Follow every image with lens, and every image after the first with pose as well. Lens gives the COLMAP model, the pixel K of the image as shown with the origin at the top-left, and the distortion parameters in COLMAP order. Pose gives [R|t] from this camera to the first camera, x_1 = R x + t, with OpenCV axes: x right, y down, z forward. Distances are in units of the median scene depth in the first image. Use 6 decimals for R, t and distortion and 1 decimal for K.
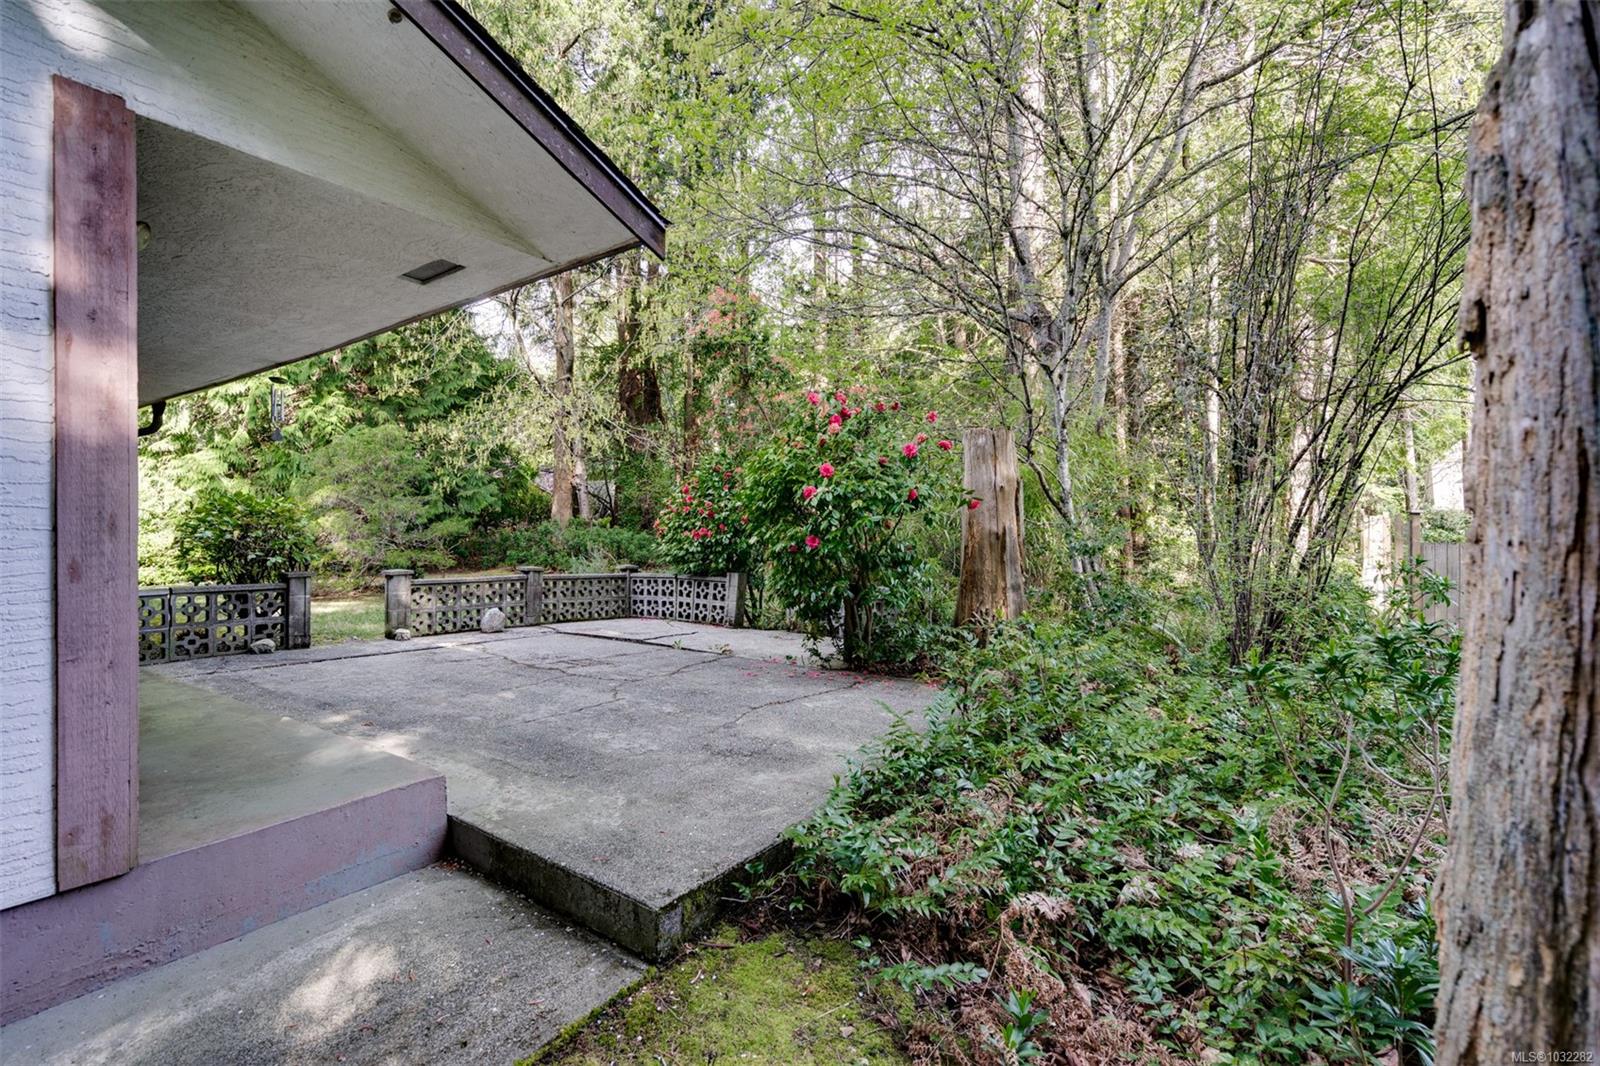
lens RADIAL K [[722.3, 0, 803.2], [0, 722.3, 542.0], [0, 0, 1]] dist [-0.001214, 0.000095]
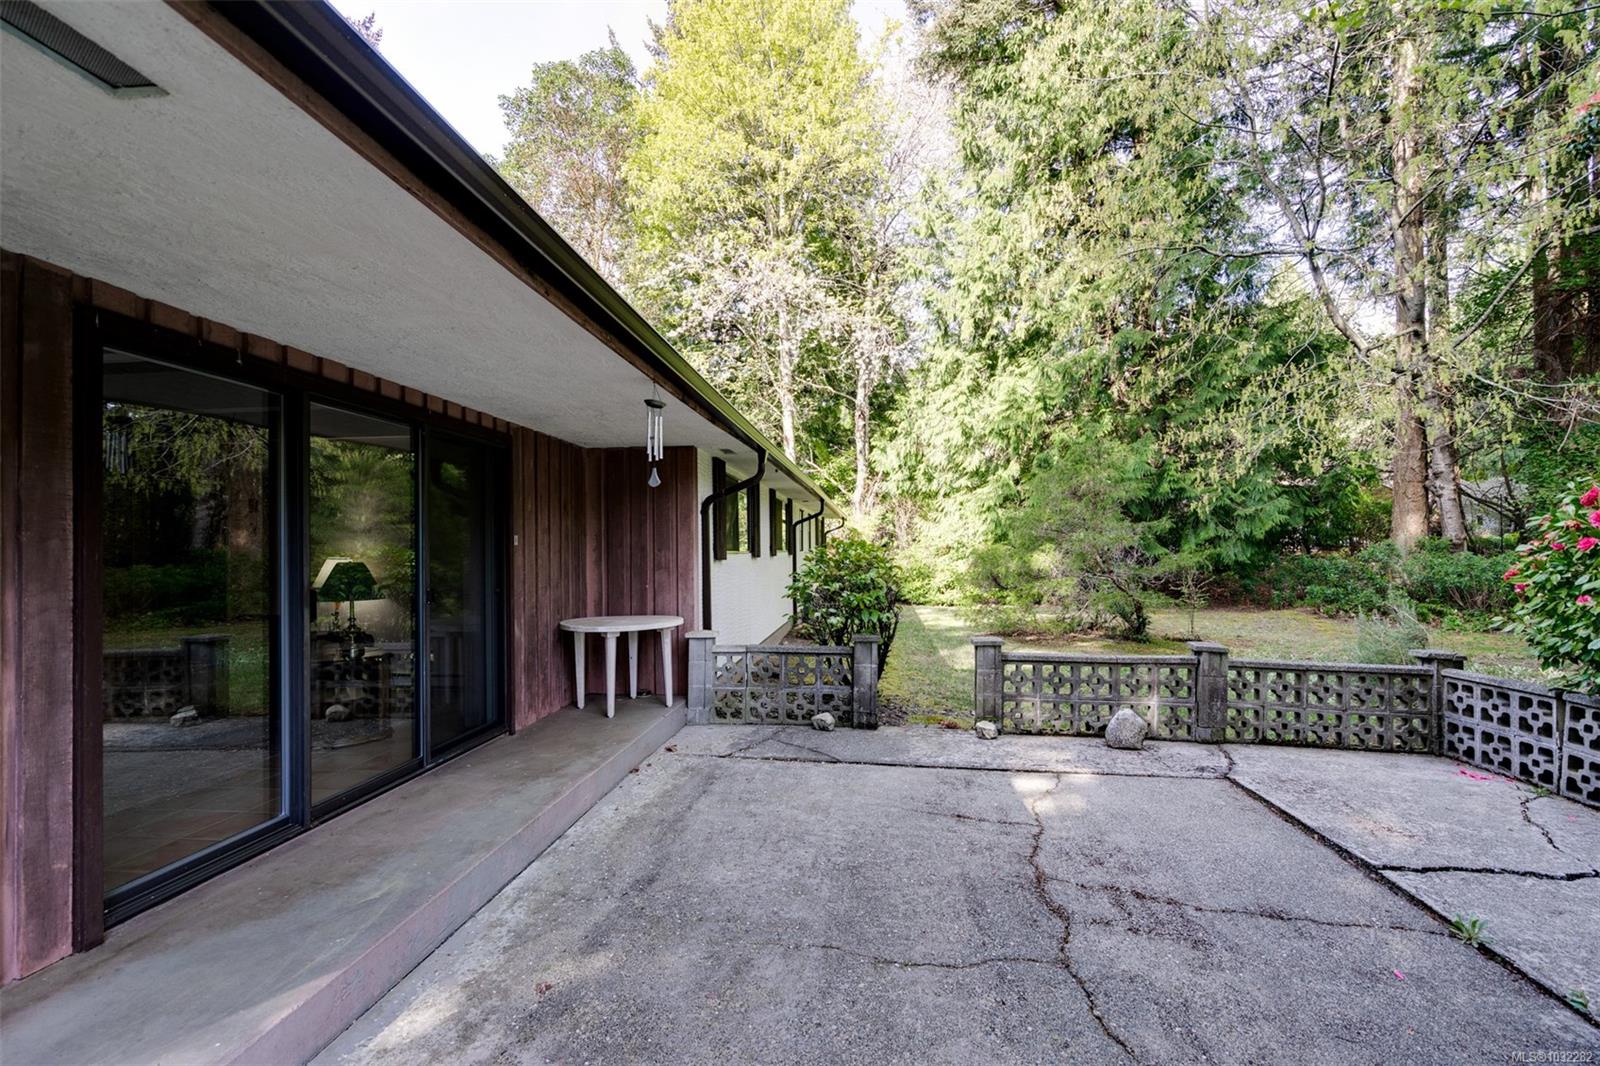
lens RADIAL K [[722.3, 0, 803.2], [0, 722.3, 542.0], [0, 0, 1]] dist [-0.001214, 0.000095]
pose [[0.472907, -0.009617, -0.881060, -0.005535], [-0.006672, 0.999873, -0.014495, -0.035386], [0.881087, 0.012733, 0.472783, 0.376438]]
